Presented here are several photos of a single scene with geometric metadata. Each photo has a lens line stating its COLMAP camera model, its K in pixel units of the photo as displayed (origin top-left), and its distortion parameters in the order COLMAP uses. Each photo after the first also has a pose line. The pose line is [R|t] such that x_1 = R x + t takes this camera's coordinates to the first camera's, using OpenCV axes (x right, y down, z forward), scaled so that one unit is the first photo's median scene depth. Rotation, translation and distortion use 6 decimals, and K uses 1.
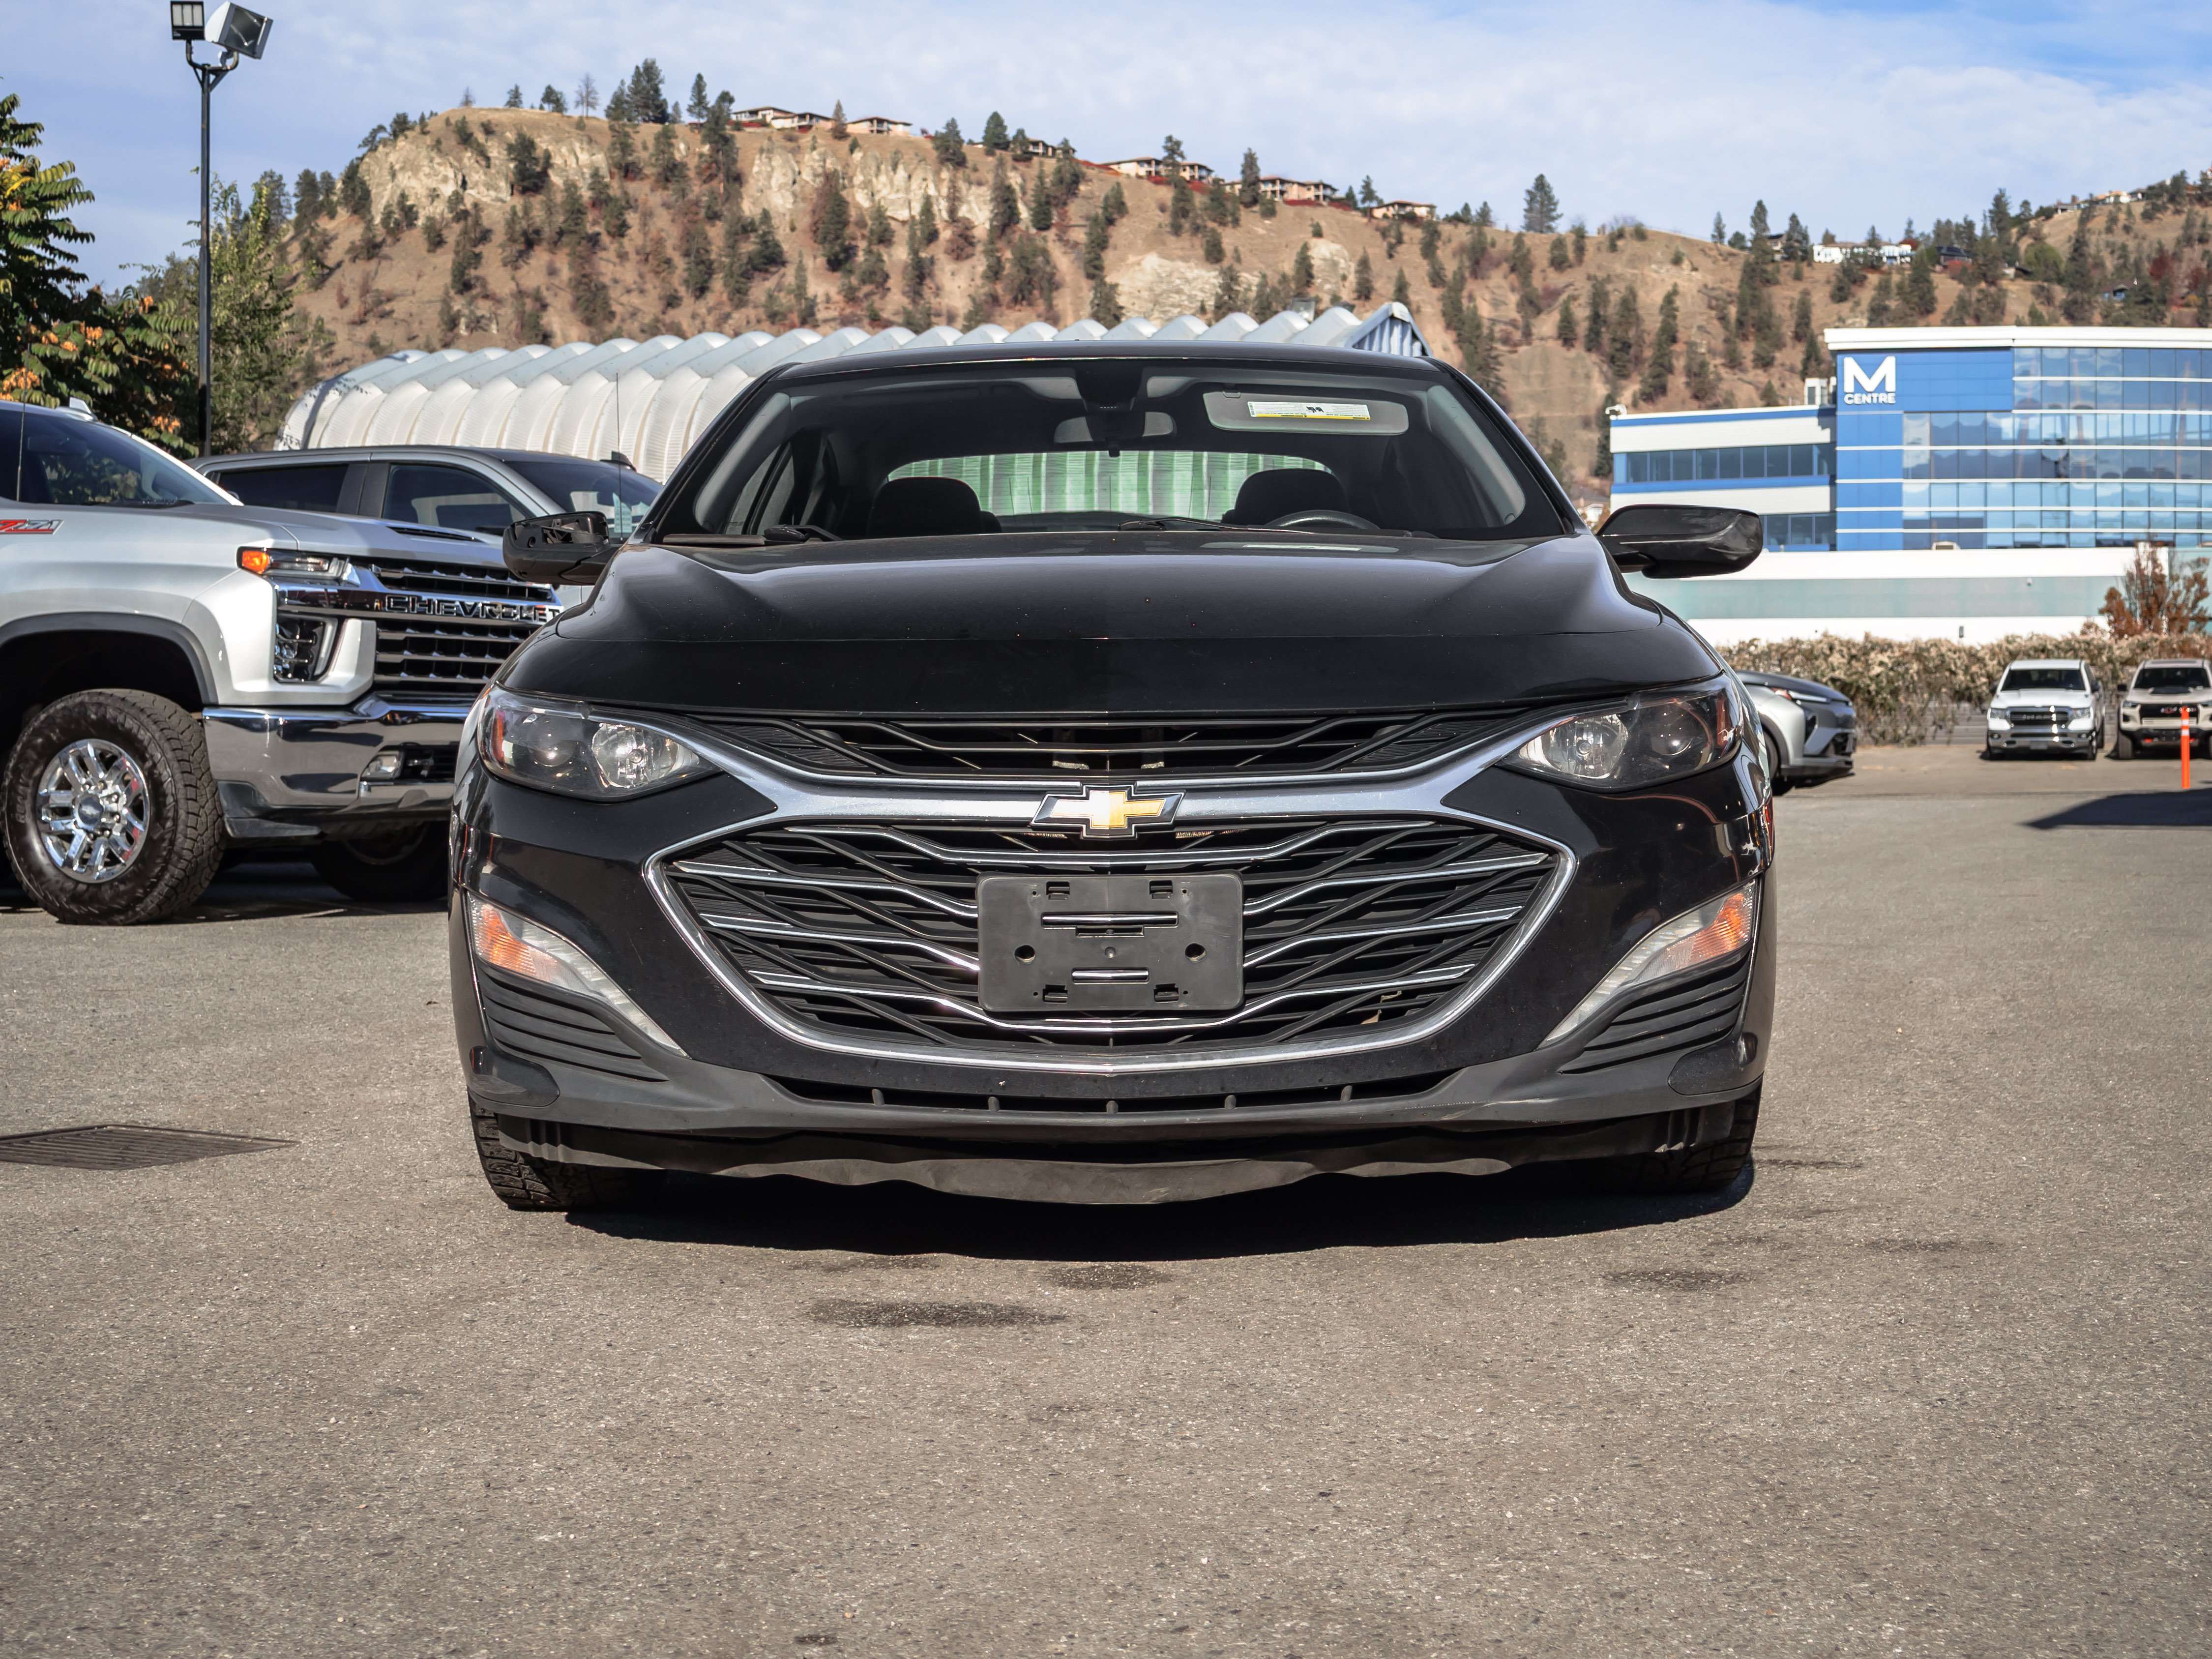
lens RADIAL K [[3623.2, 0, 1106.0], [0, 3623.2, 829.5], [0, 0, 1]] dist [-0.078999, -0.056824]
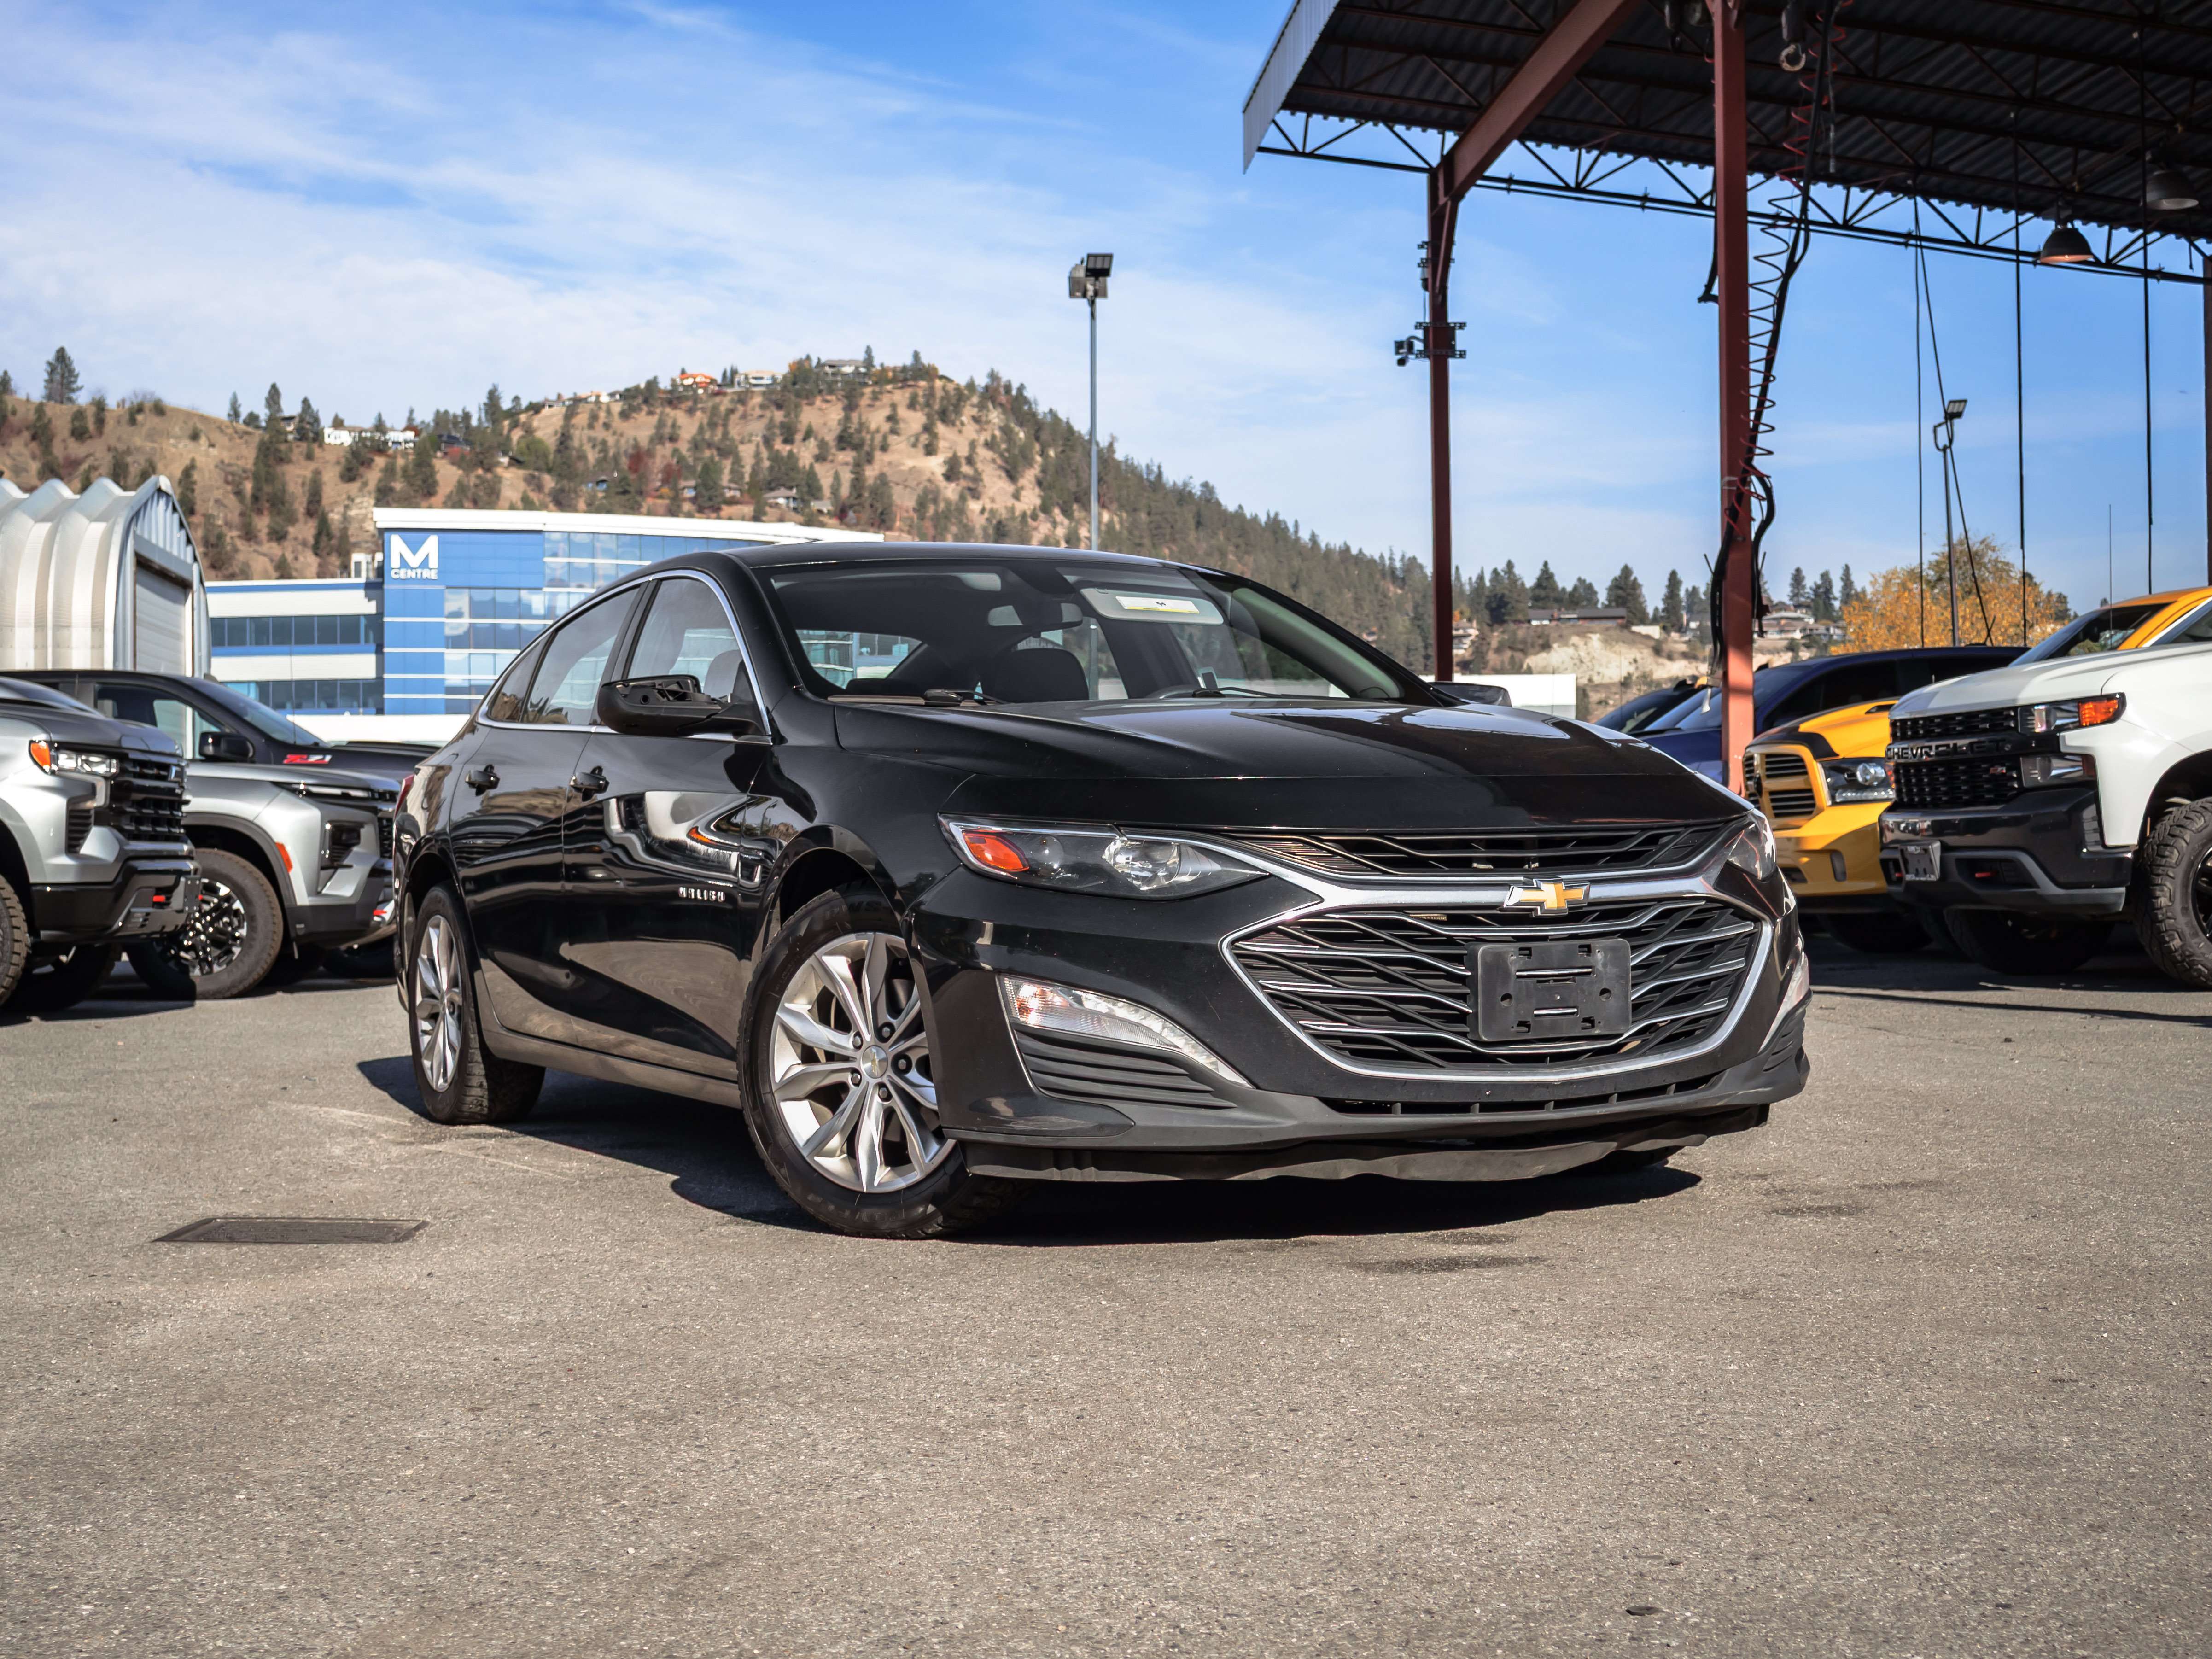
lens RADIAL K [[3623.2, 0, 1106.0], [0, 3623.2, 829.5], [0, 0, 1]] dist [-0.078999, -0.056824]
pose [[0.850353, -0.005121, 0.526188, -0.171539], [0.029196, 0.998872, -0.037460, 0.003217], [-0.525403, 0.047217, 0.849543, -0.021747]]
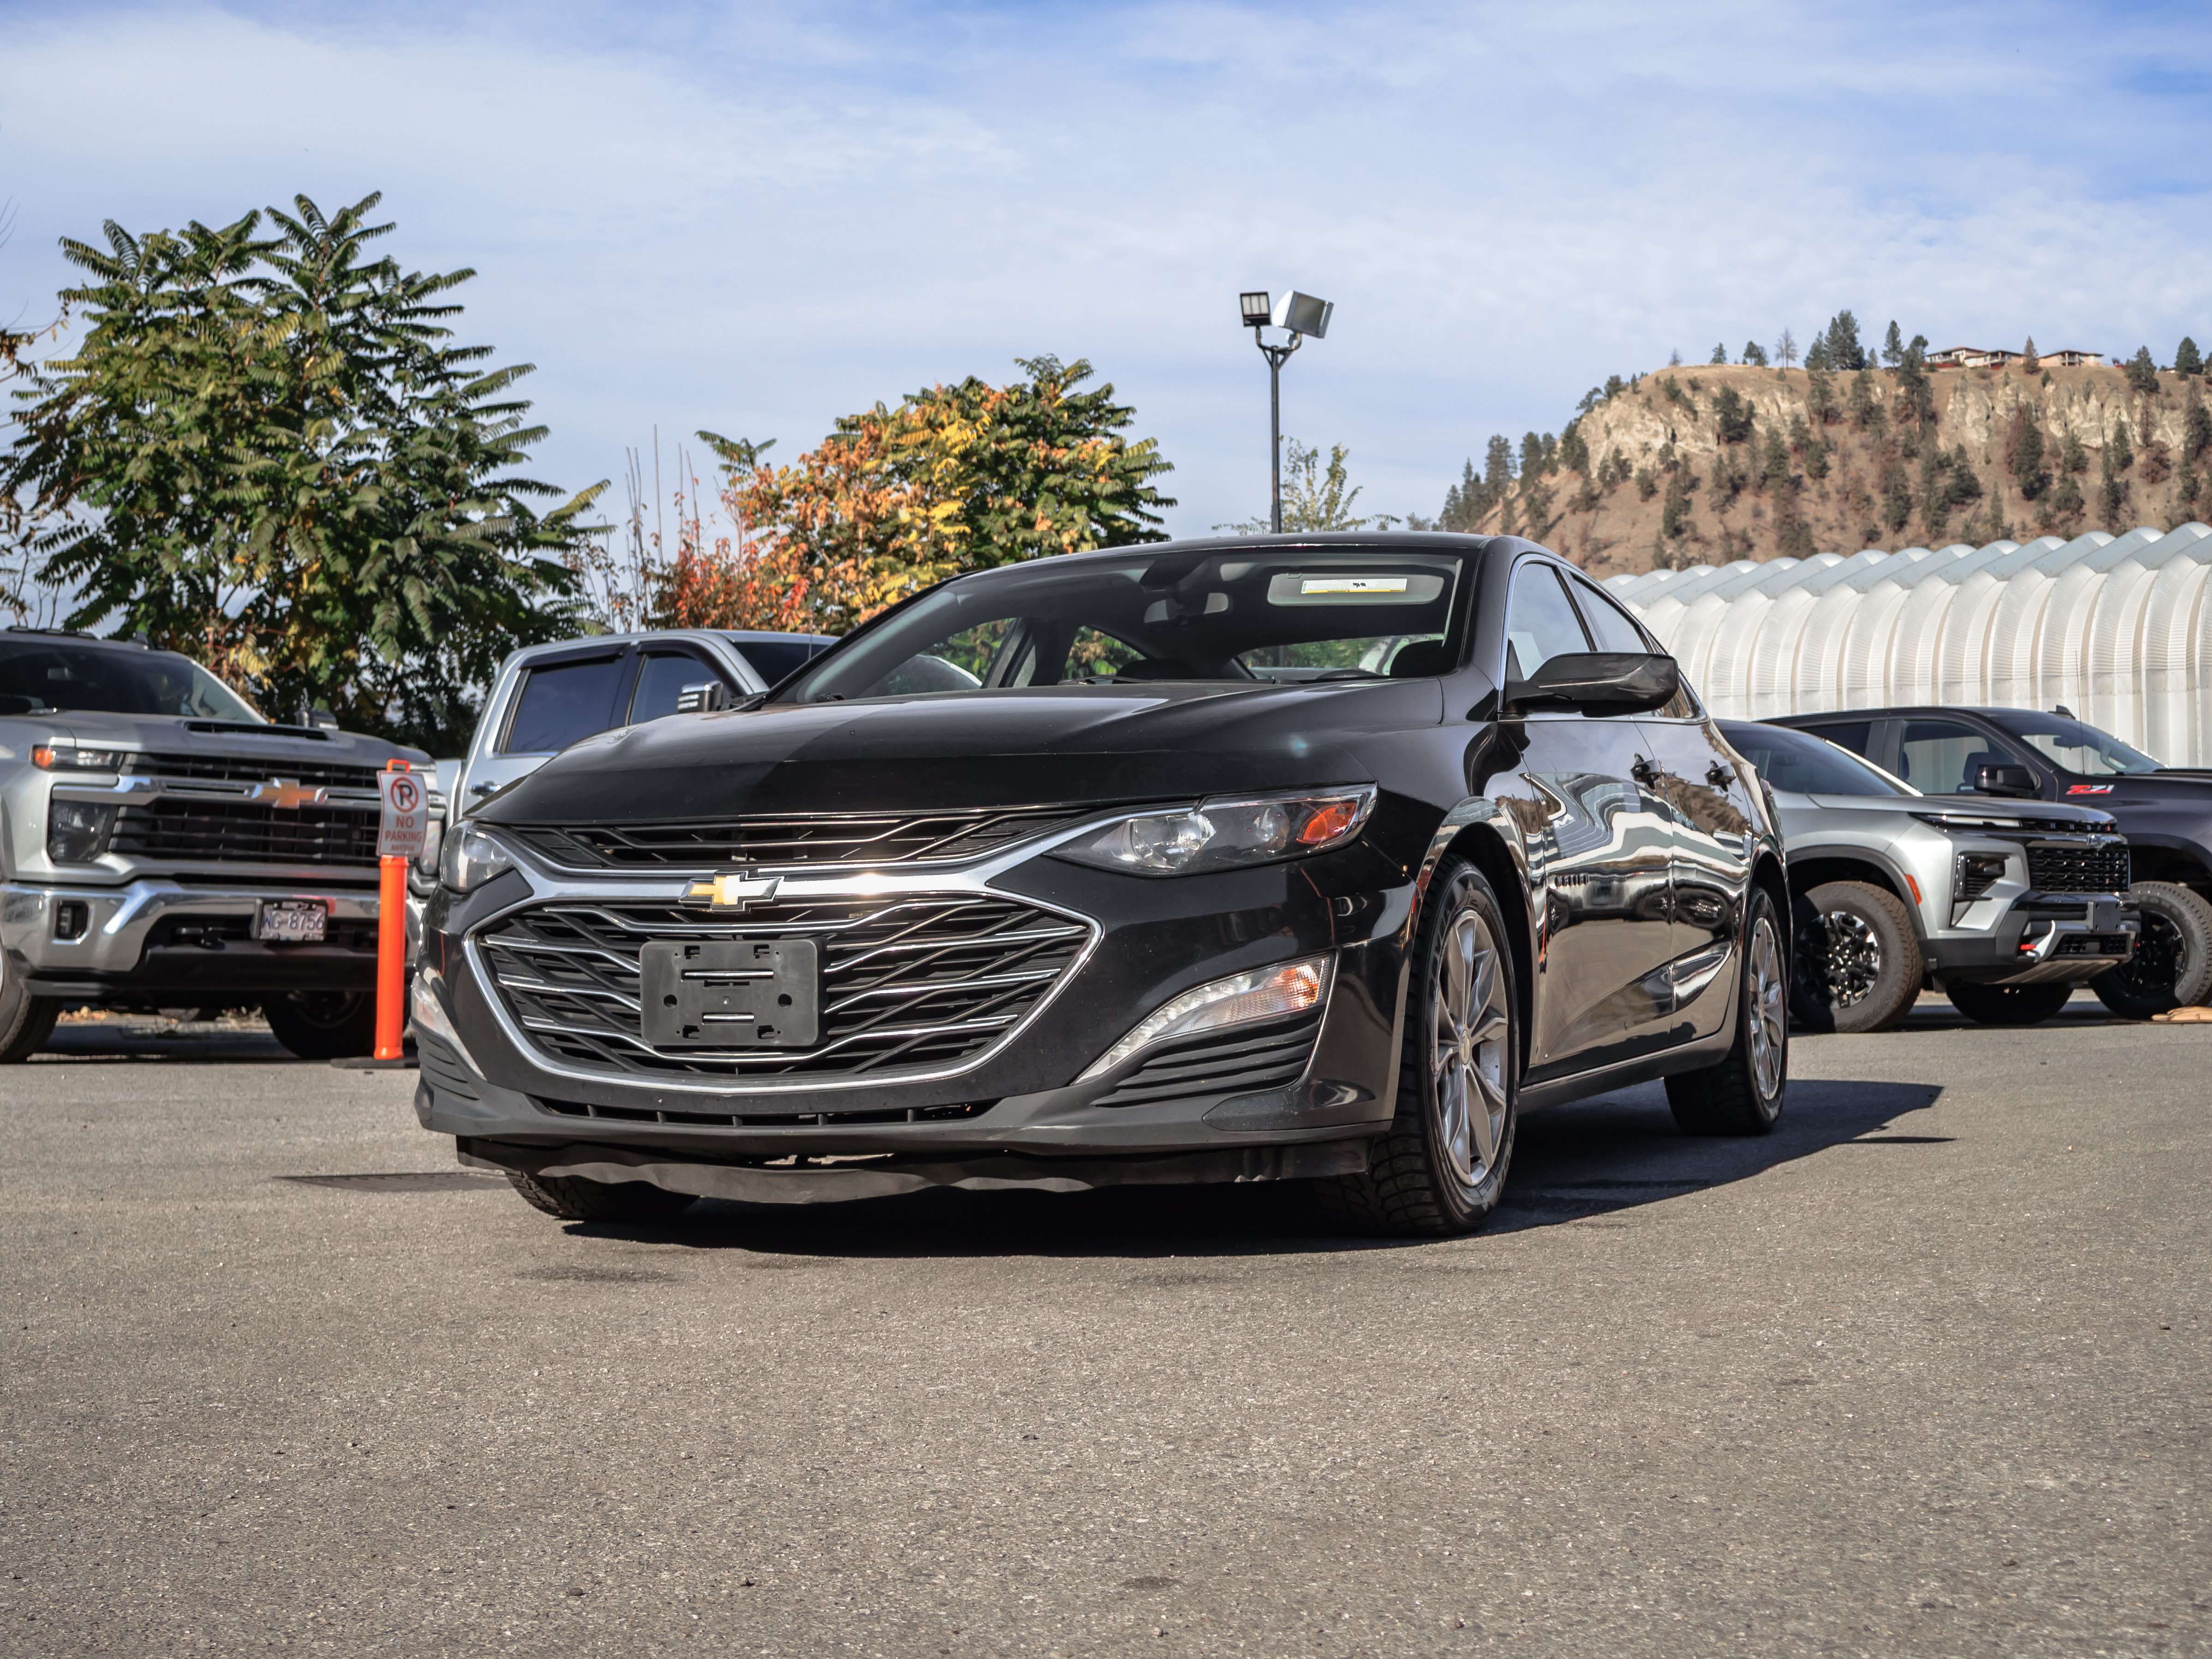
lens RADIAL K [[3557.1, 0, 1148.3], [0, 3557.1, 832.1], [0, 0, 1]] dist [-0.139177, 0.066801]
pose [[0.903290, -0.018954, -0.428612, 0.130495], [-0.010489, 0.997749, -0.066229, 0.010808], [0.428902, 0.064320, 0.901058, -0.015534]]
